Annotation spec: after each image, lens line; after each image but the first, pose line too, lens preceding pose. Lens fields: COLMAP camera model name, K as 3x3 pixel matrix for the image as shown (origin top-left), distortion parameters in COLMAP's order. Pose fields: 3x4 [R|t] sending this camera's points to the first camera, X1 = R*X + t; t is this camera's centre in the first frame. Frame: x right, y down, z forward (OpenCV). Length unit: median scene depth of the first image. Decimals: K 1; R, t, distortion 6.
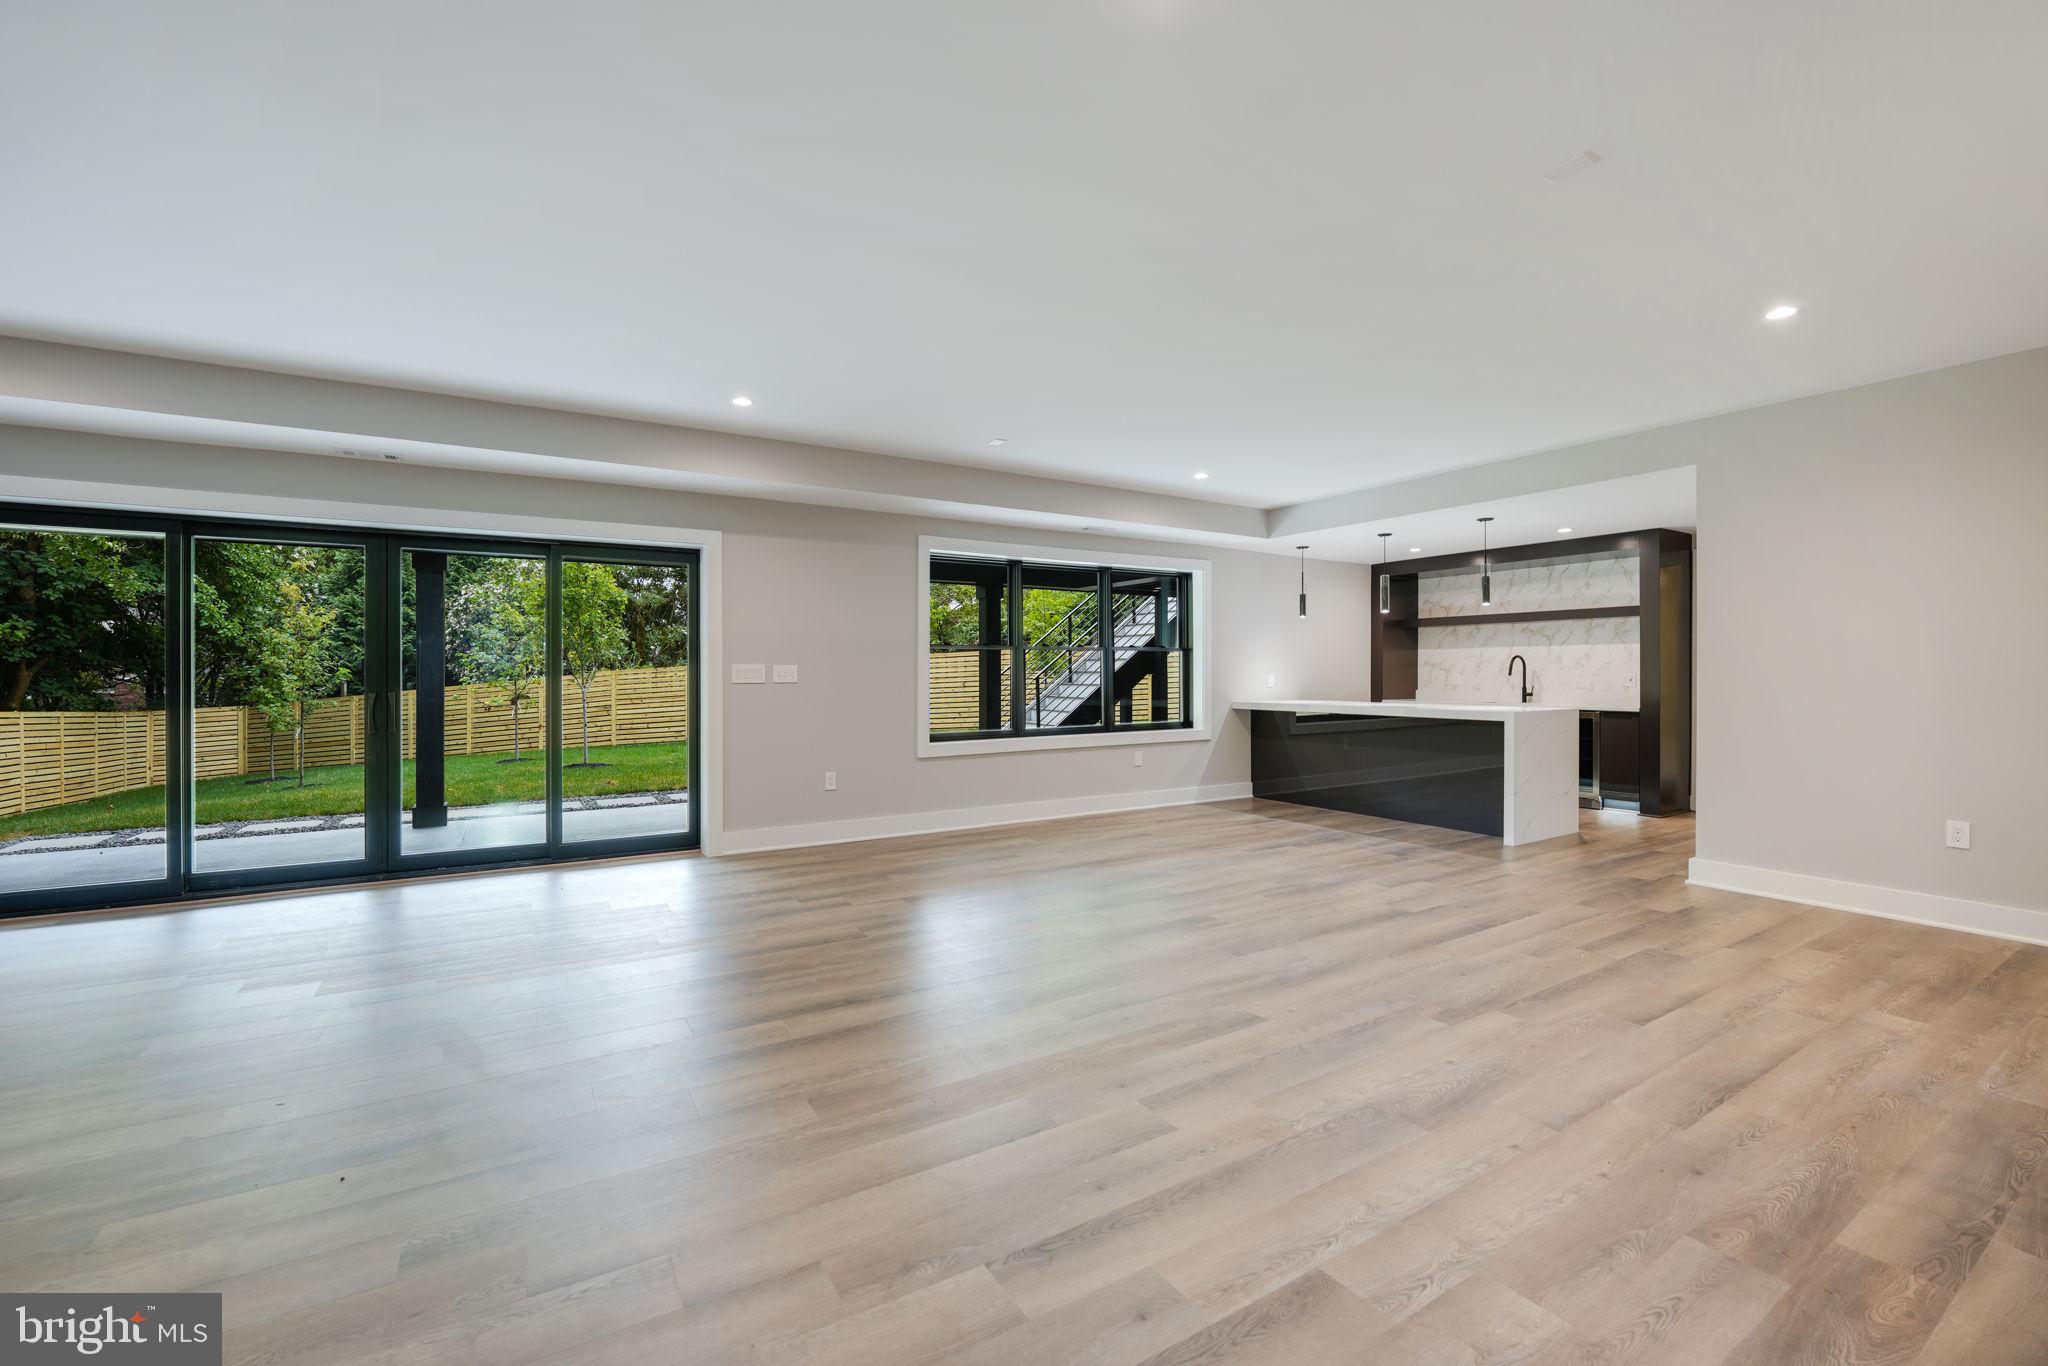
lens RADIAL K [[840.4, 0, 1026.7], [0, 840.4, 676.2], [0, 0, 1]] dist [-0.020144, 0.000023]
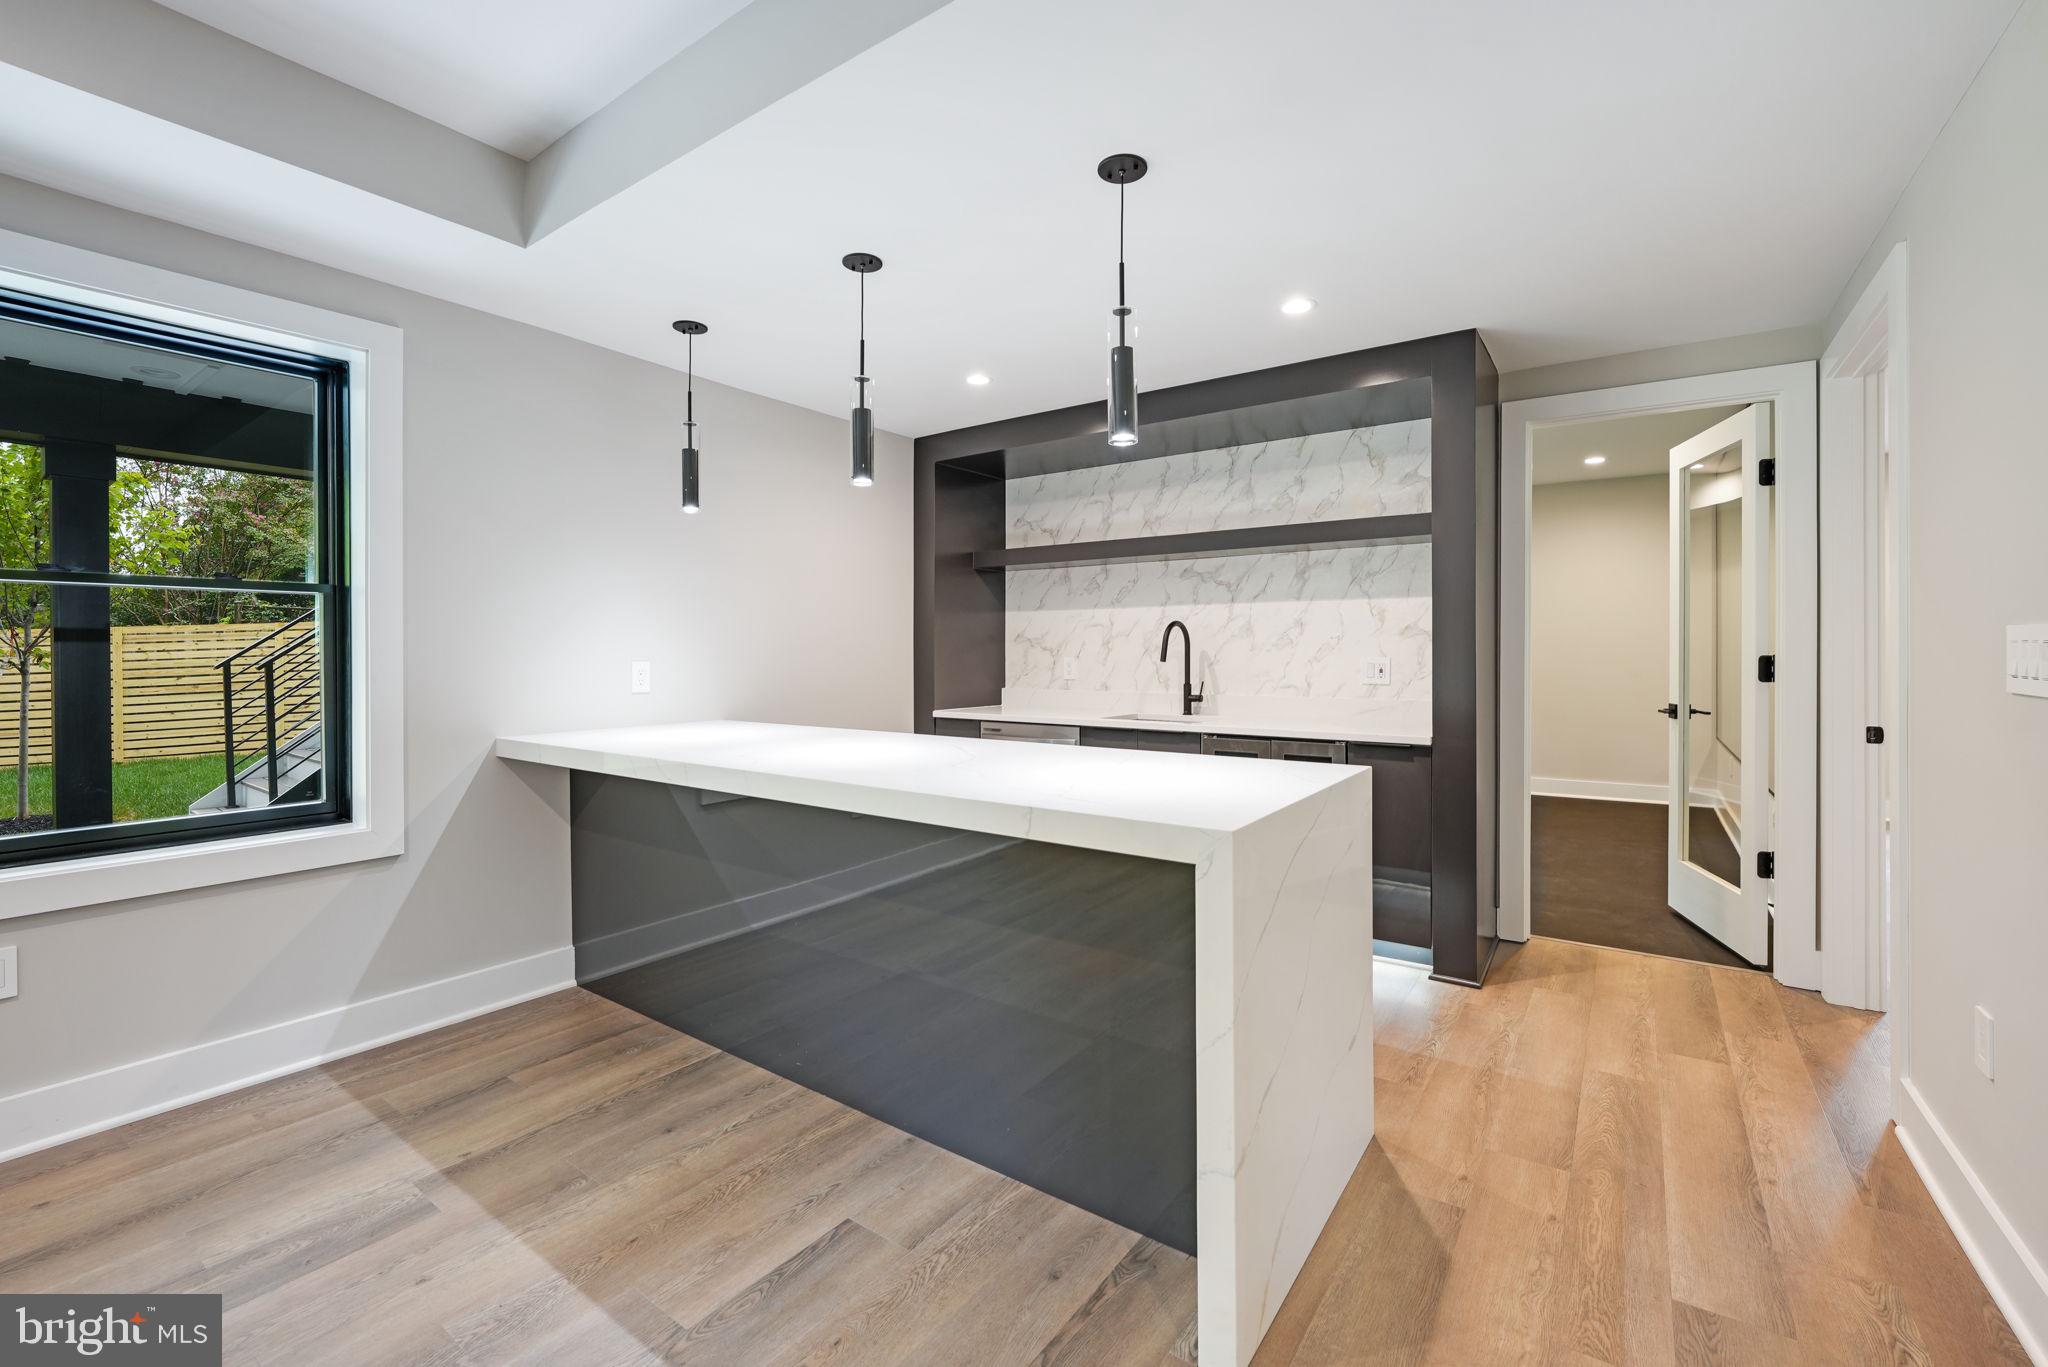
lens RADIAL K [[851.1, 0, 1023.9], [0, 851.1, 658.0], [0, 0, 1]] dist [-0.023095, -0.000372]
pose [[0.922383, -0.002758, 0.386266, 0.311455], [0.001627, 0.999993, 0.003255, -0.004878], [-0.386272, -0.002373, 0.922382, 0.574051]]
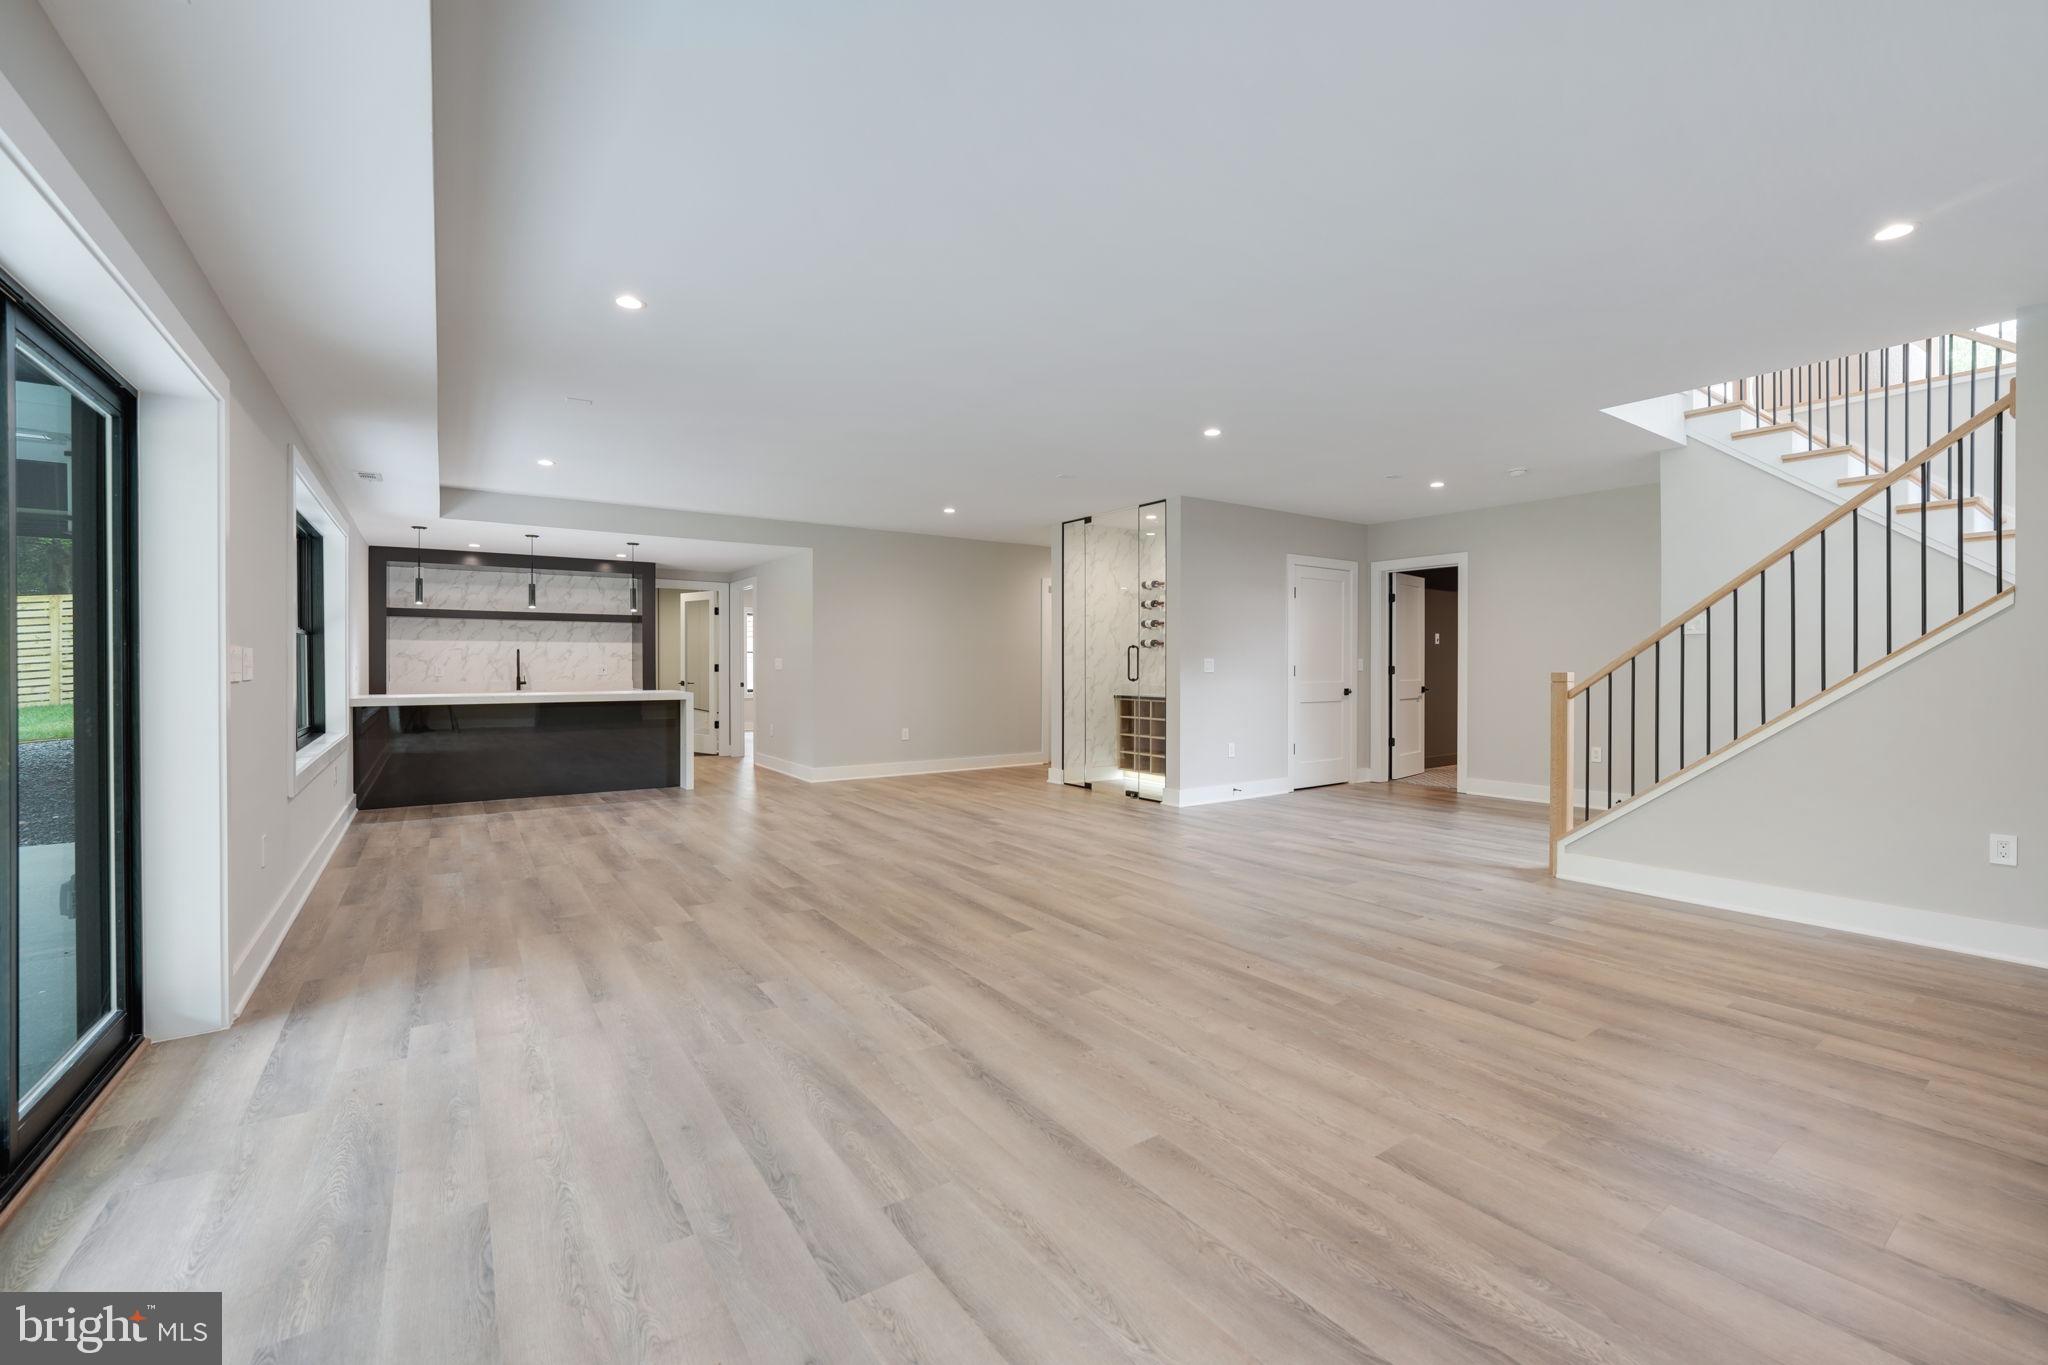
lens RADIAL K [[853.8, 0, 1020.1], [0, 853.8, 672.3], [0, 0, 1]] dist [-0.001988, -0.000256]
pose [[-0.048927, -0.007523, 0.998774, -0.621416], [0.002040, 0.999969, 0.007632, -0.000721], [-0.998800, 0.002411, -0.048910, 0.377215]]
